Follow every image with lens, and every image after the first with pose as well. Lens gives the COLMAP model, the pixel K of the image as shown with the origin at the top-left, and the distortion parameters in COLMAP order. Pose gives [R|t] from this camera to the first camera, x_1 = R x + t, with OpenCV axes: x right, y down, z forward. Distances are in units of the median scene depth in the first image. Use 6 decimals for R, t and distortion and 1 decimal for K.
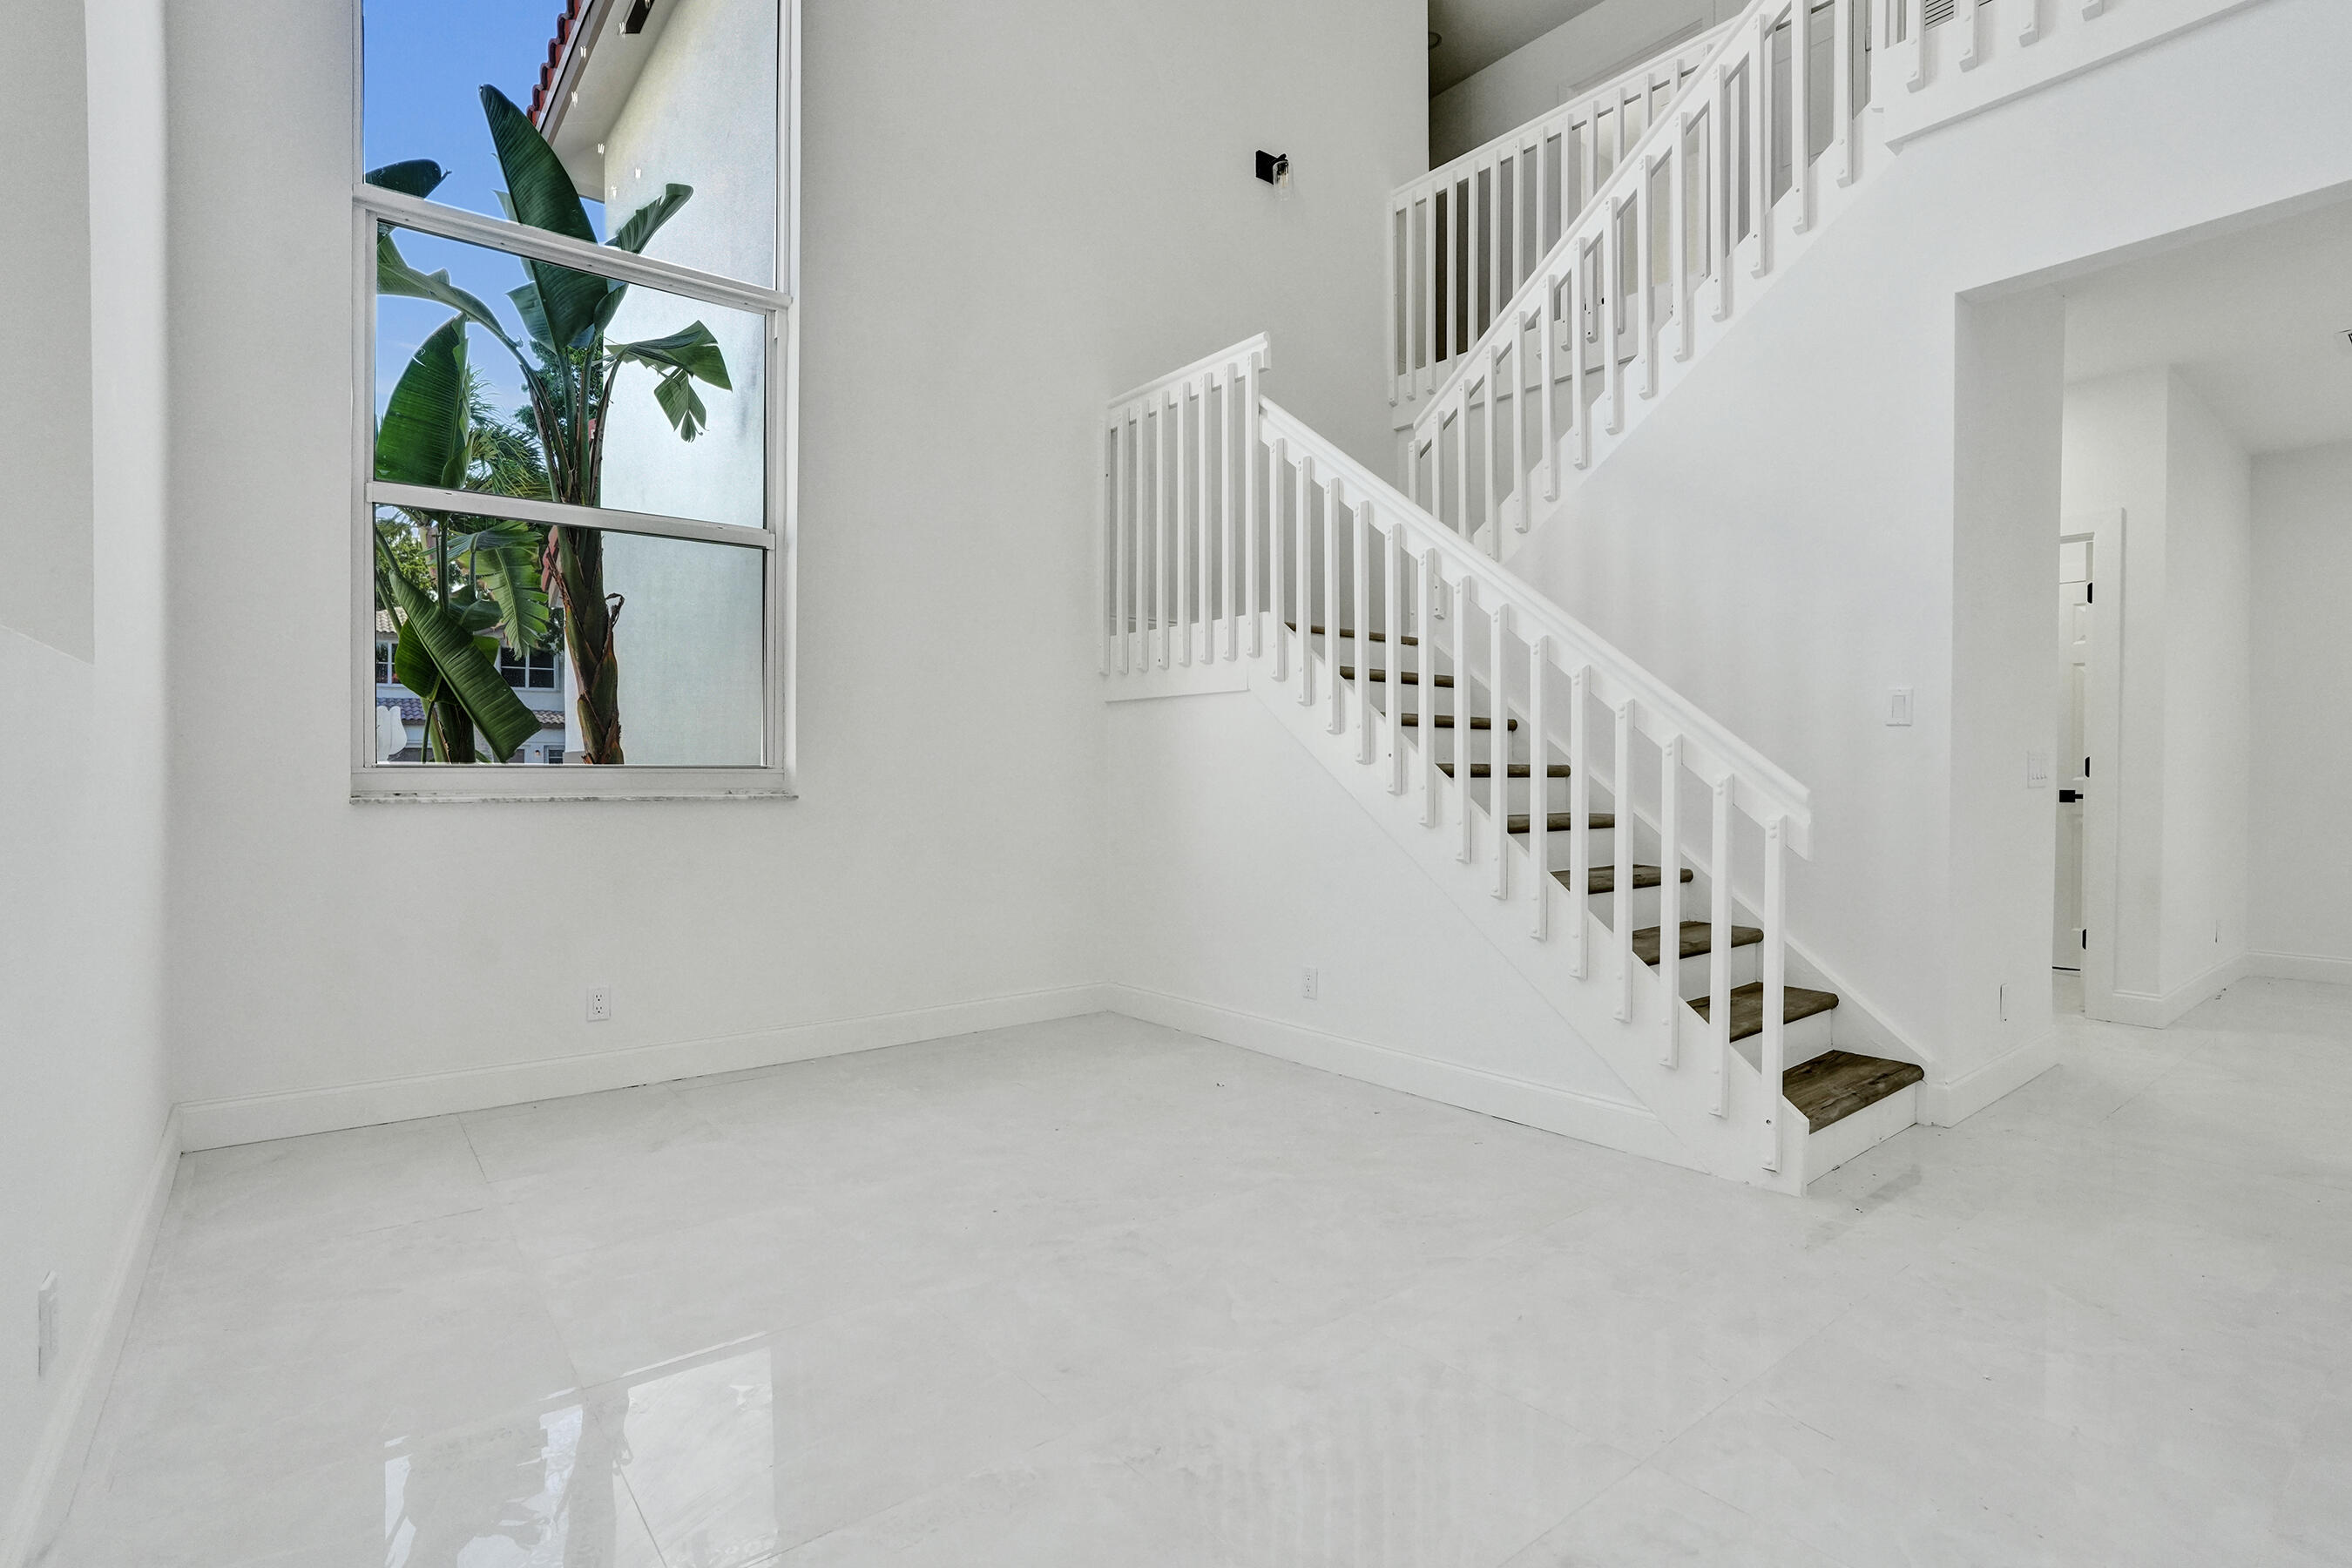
lens RADIAL K [[1139.2, 0, 1161.0], [0, 1139.2, 792.1], [0, 0, 1]] dist [-0.054411, 0.020653]
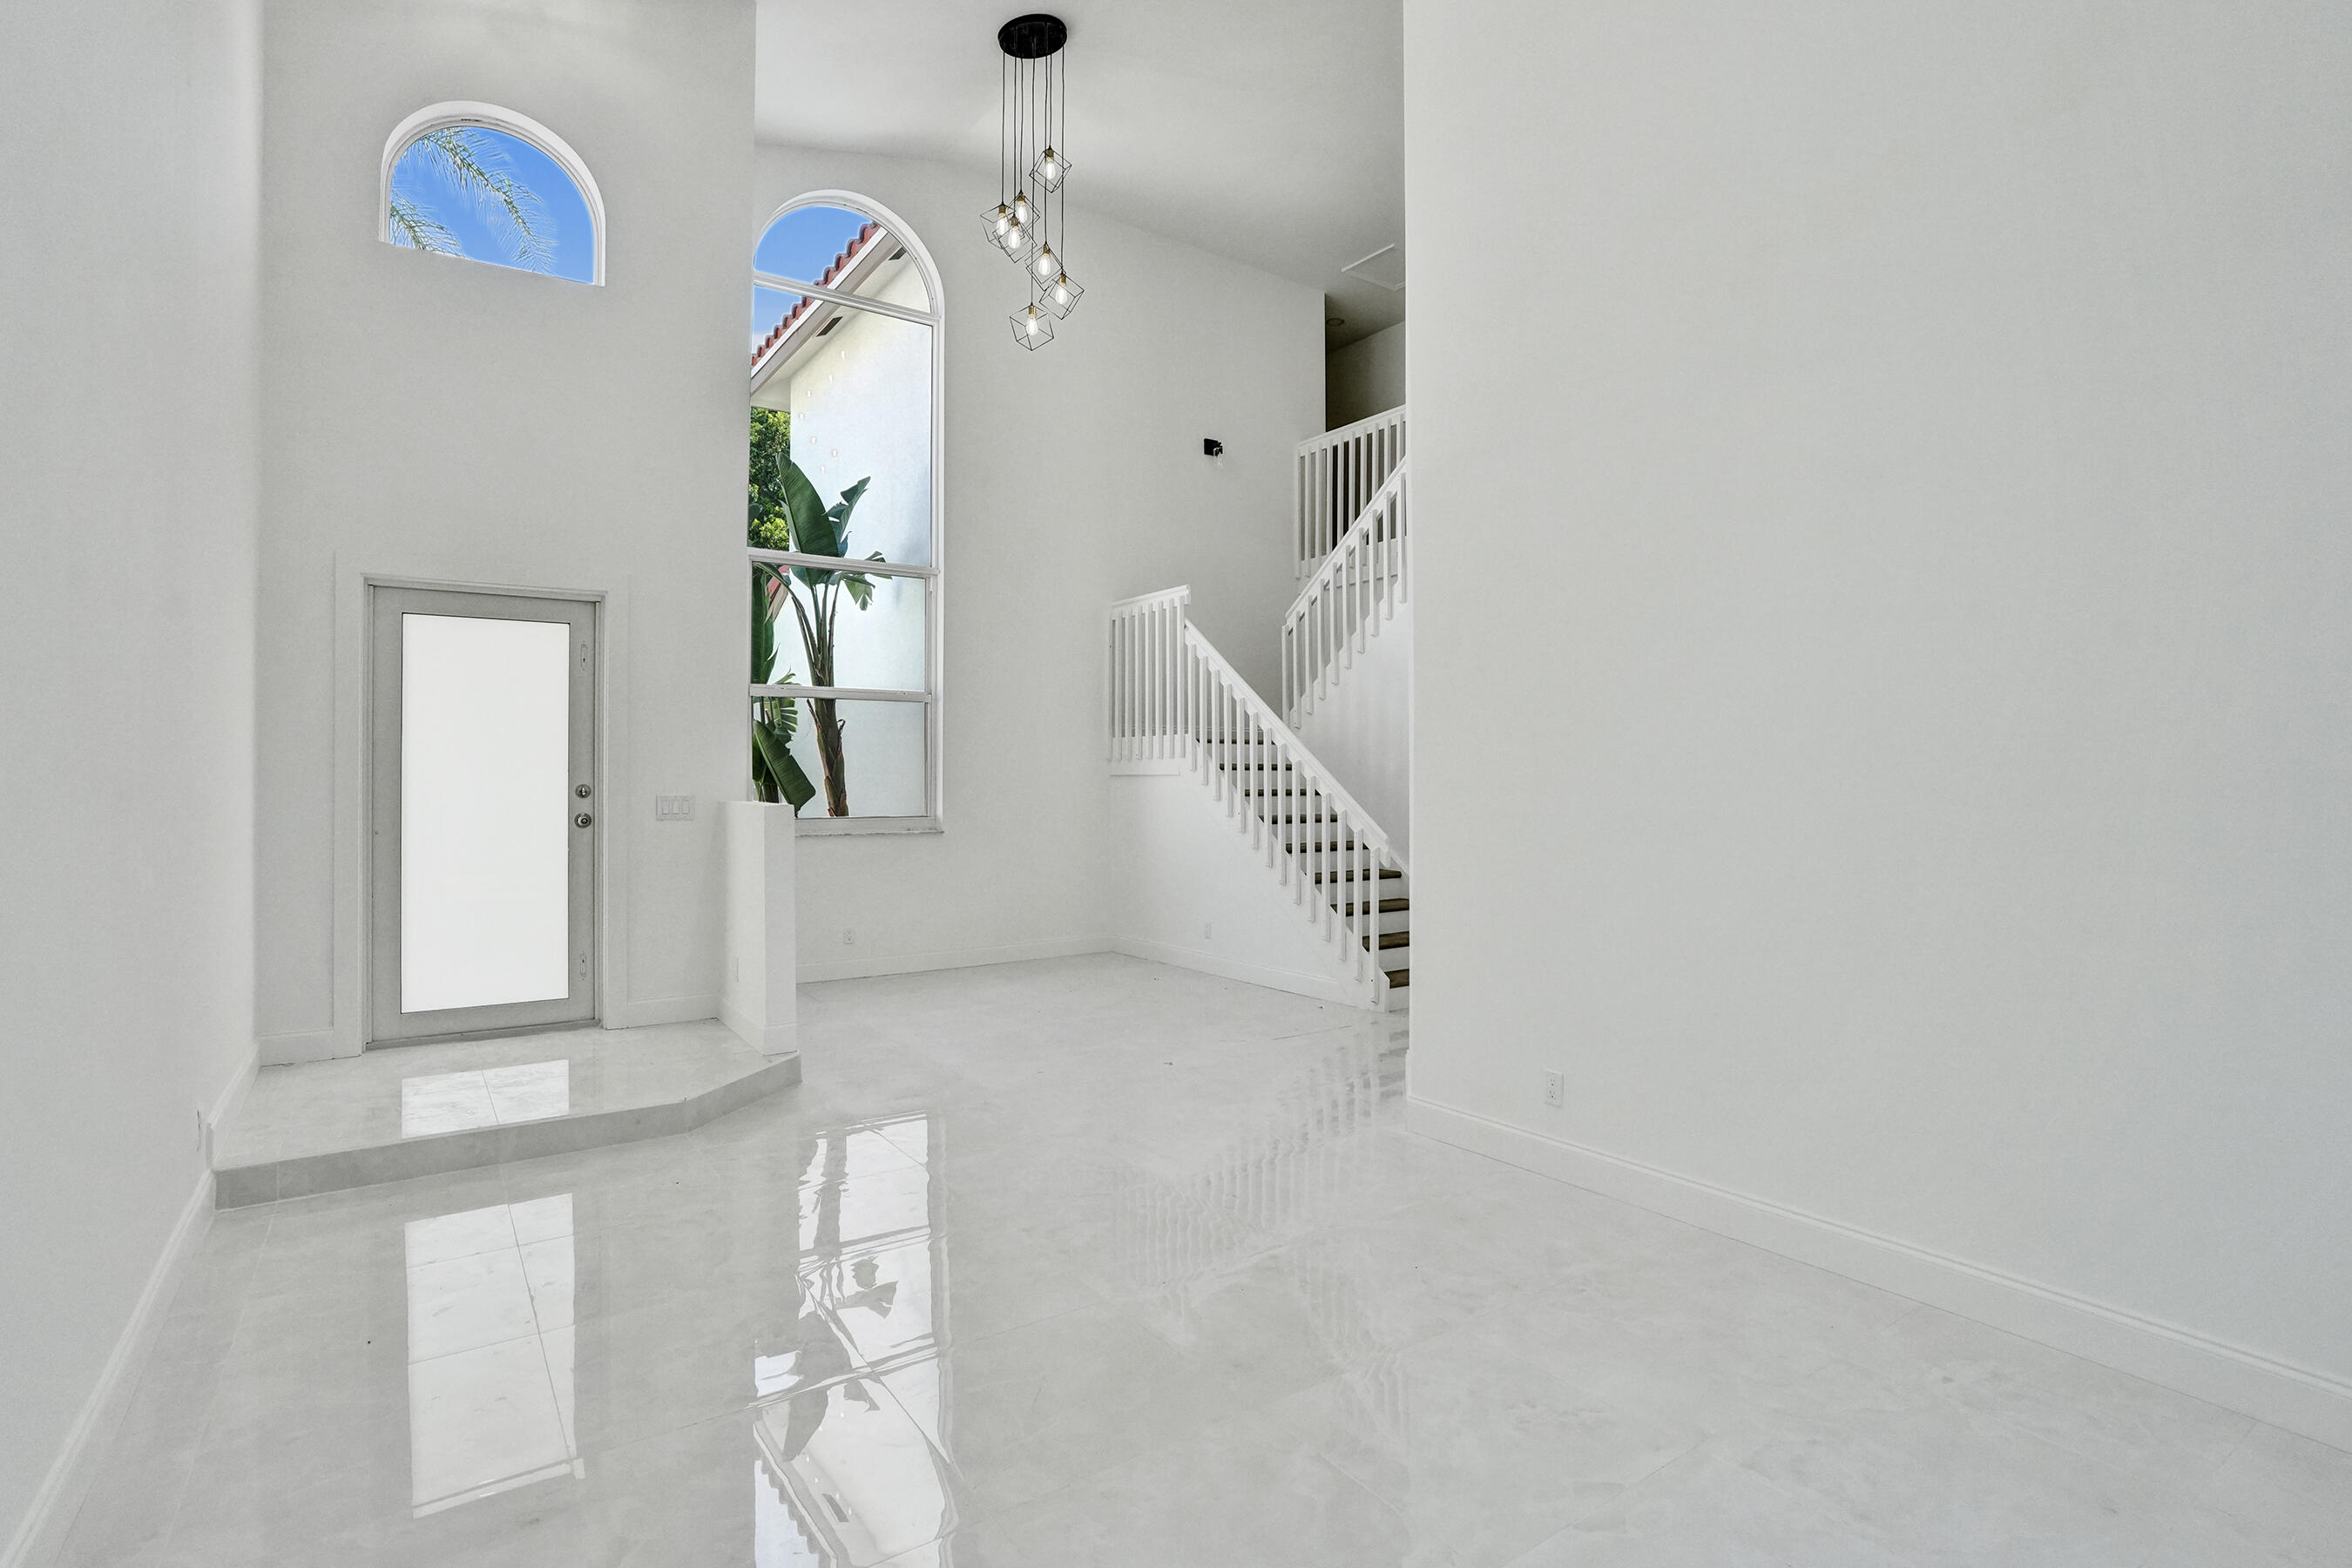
lens RADIAL K [[1139.2, 0, 1159.7], [0, 1139.2, 766.3], [0, 0, 1]] dist [-0.054411, 0.020653]
pose [[0.998026, -0.002396, -0.062760, 0.164375], [0.000648, 0.999612, -0.027864, -0.051662], [0.062803, 0.027768, 0.997640, -0.887098]]
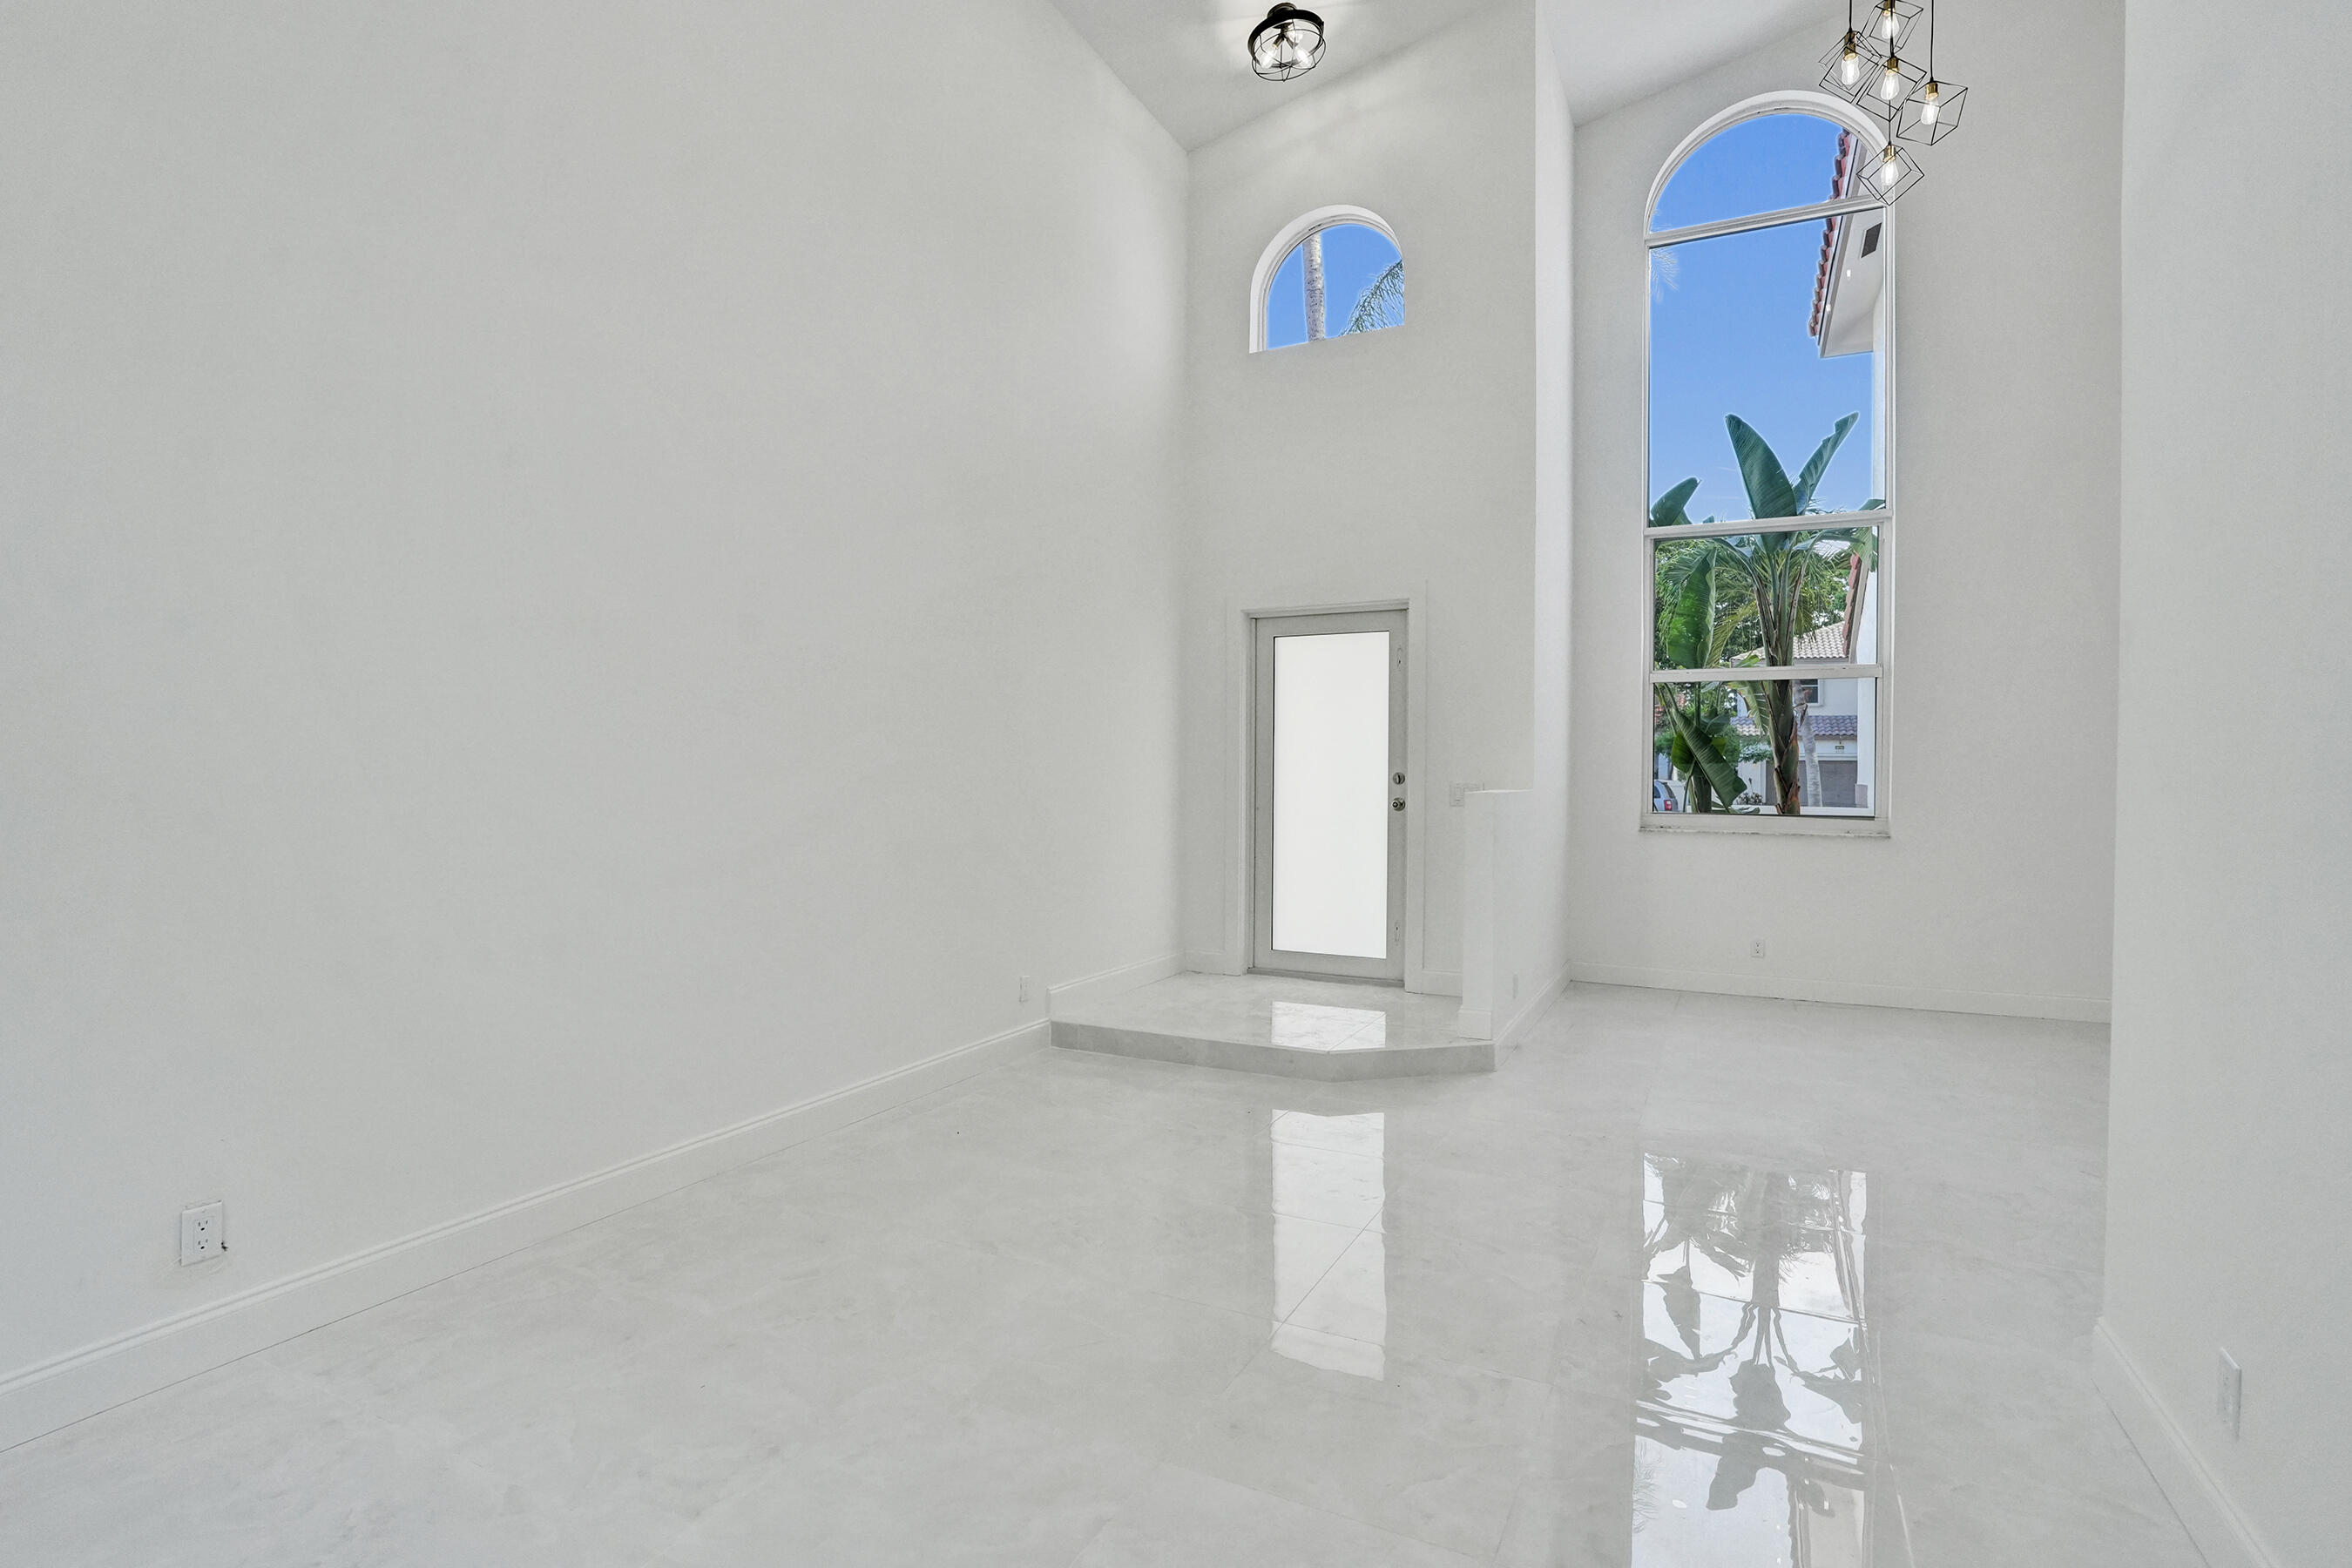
lens RADIAL K [[1139.2, 0, 1178.5], [0, 1139.2, 788.4], [0, 0, 1]] dist [-0.054411, 0.020653]
pose [[0.405824, 0.013577, -0.913850, 0.660783], [-0.021643, 0.999752, 0.005241, -0.047873], [0.913695, 0.017651, 0.406017, -0.493187]]
